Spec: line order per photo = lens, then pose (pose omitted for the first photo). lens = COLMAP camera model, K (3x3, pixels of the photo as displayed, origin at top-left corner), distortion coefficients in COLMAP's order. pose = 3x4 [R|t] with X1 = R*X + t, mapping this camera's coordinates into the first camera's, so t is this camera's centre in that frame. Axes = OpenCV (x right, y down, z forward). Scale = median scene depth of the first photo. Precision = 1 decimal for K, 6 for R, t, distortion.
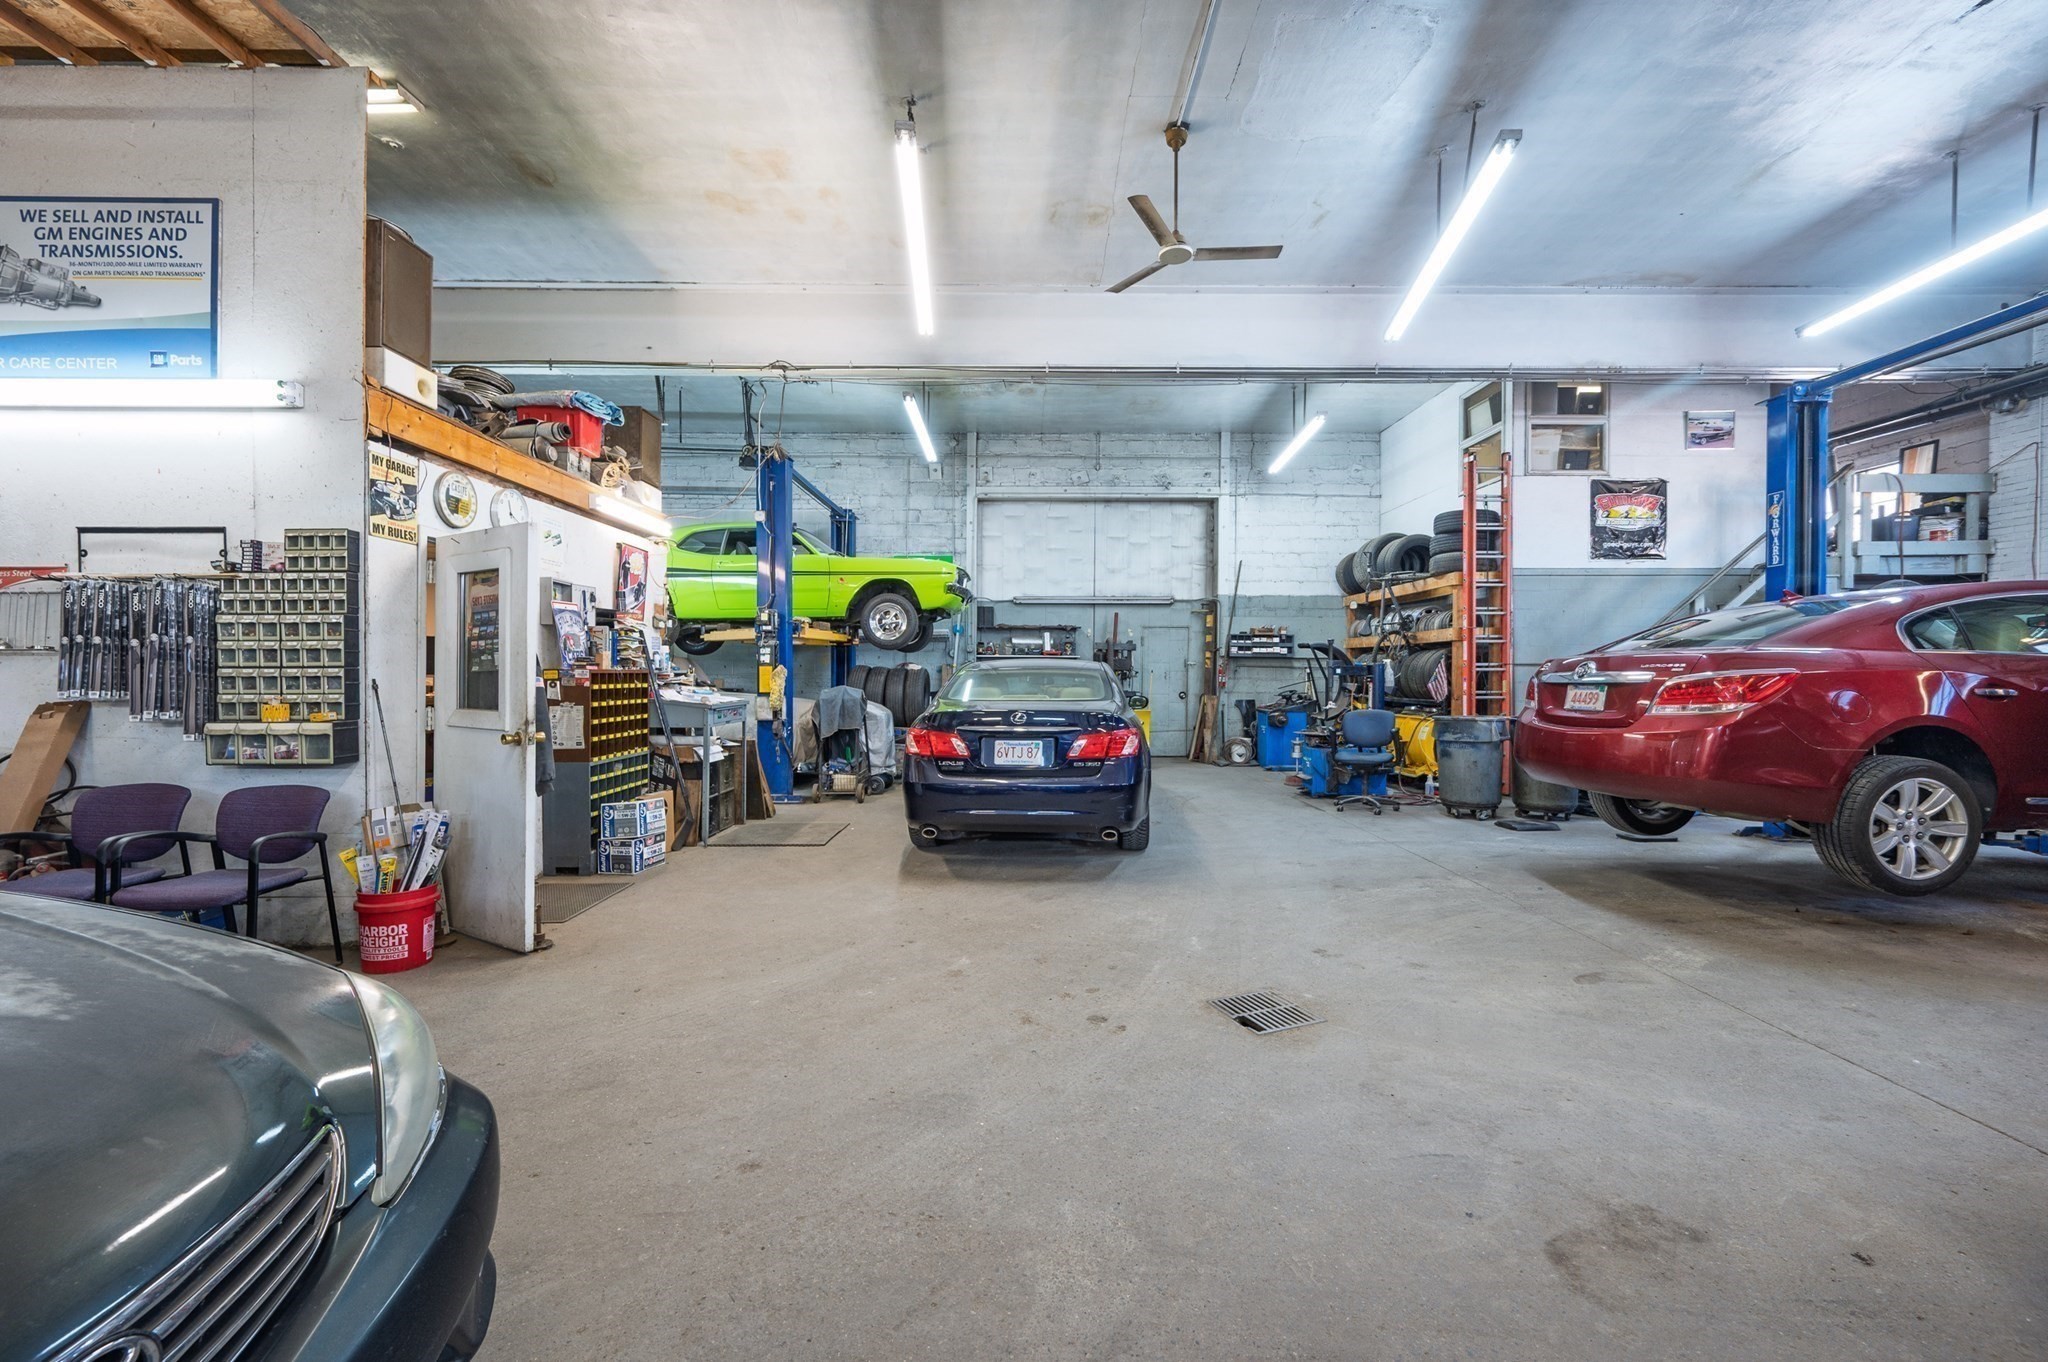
lens RADIAL K [[805.8, 0, 1031.6], [0, 805.8, 684.6], [0, 0, 1]] dist [-0.000434, -0.000135]
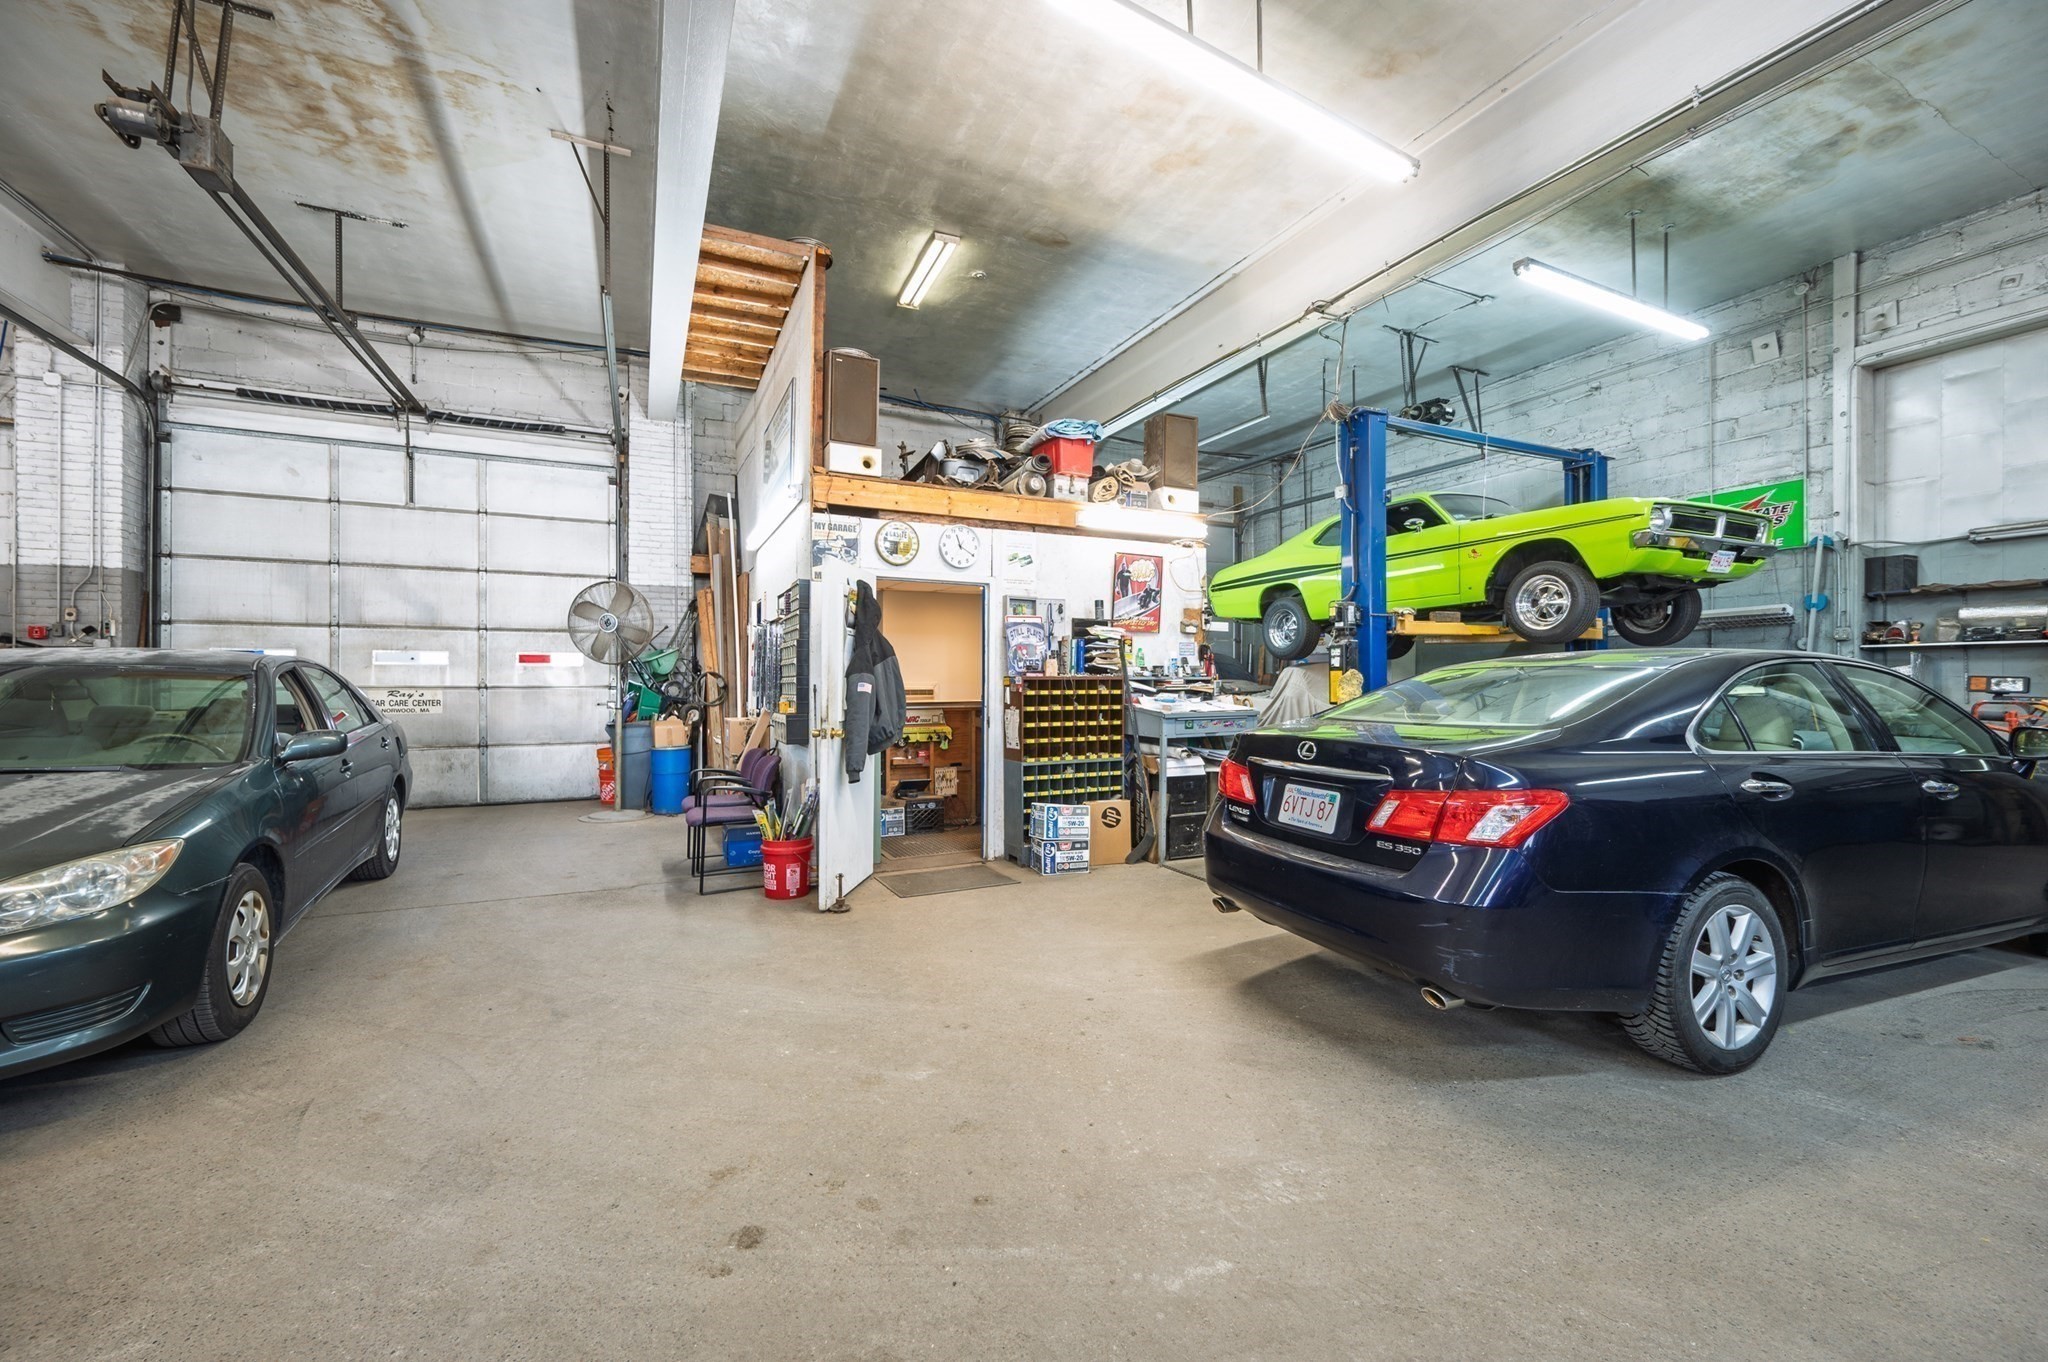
lens RADIAL K [[805.8, 0, 1036.3], [0, 805.8, 678.3], [0, 0, 1]] dist [-0.000434, -0.000135]
pose [[0.430960, -0.007654, -0.902339, 0.427726], [-0.009212, 0.999875, -0.012881, -0.002544], [0.902324, 0.013863, 0.430835, 0.541022]]
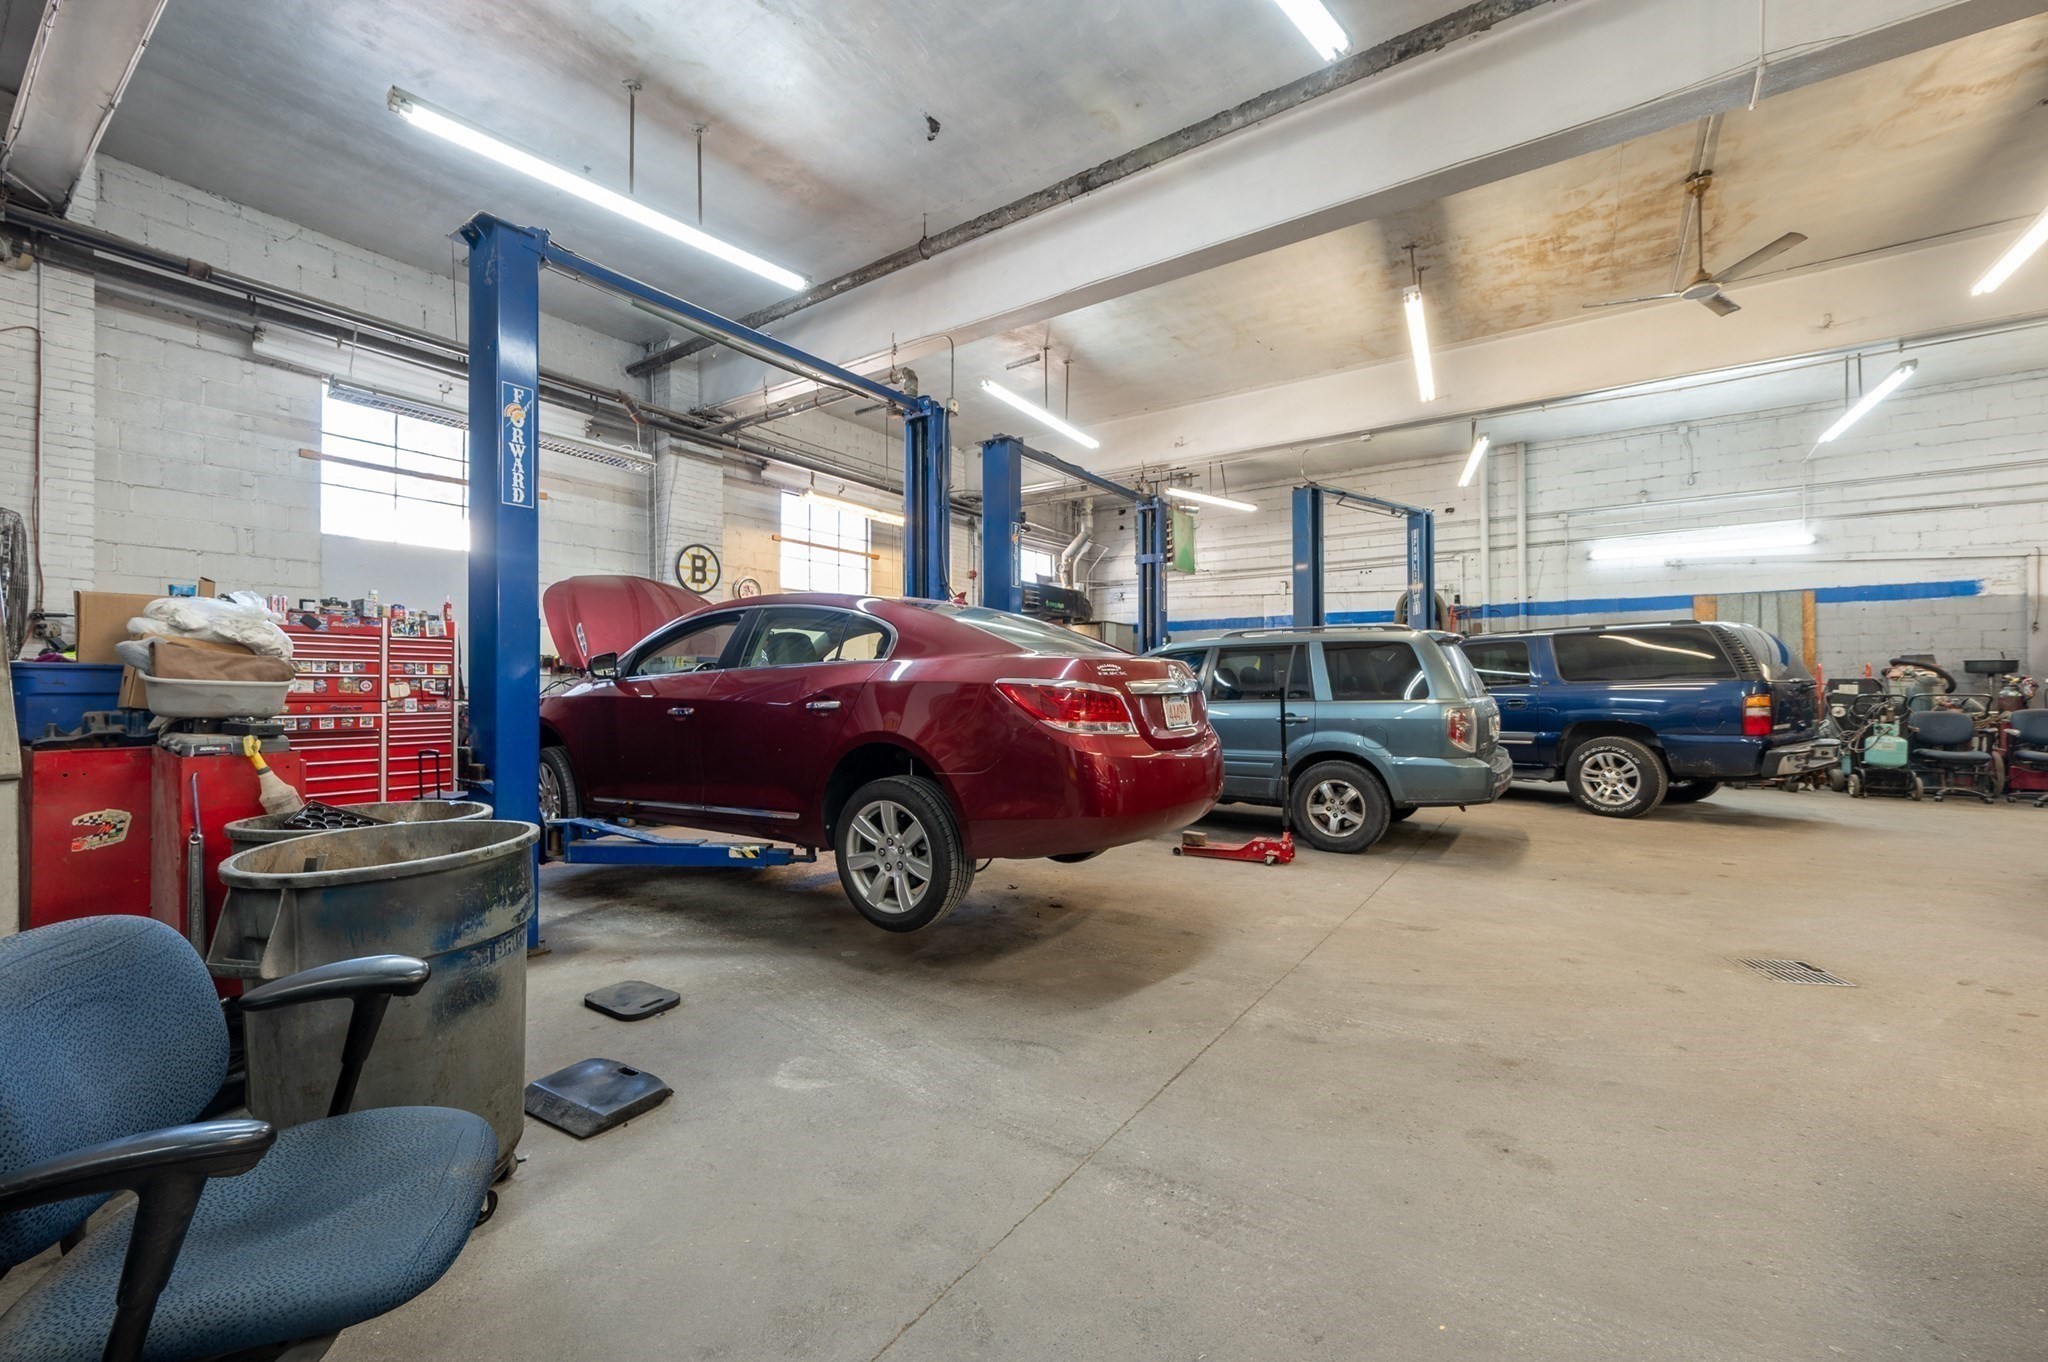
lens RADIAL K [[805.8, 0, 1021.3], [0, 805.8, 687.2], [0, 0, 1]] dist [-0.000434, -0.000135]
pose [[-0.823803, 0.000357, 0.566875, 0.325665], [0.003039, 0.999988, 0.003786, -0.009228], [-0.566867, 0.004842, -0.823795, 1.559220]]
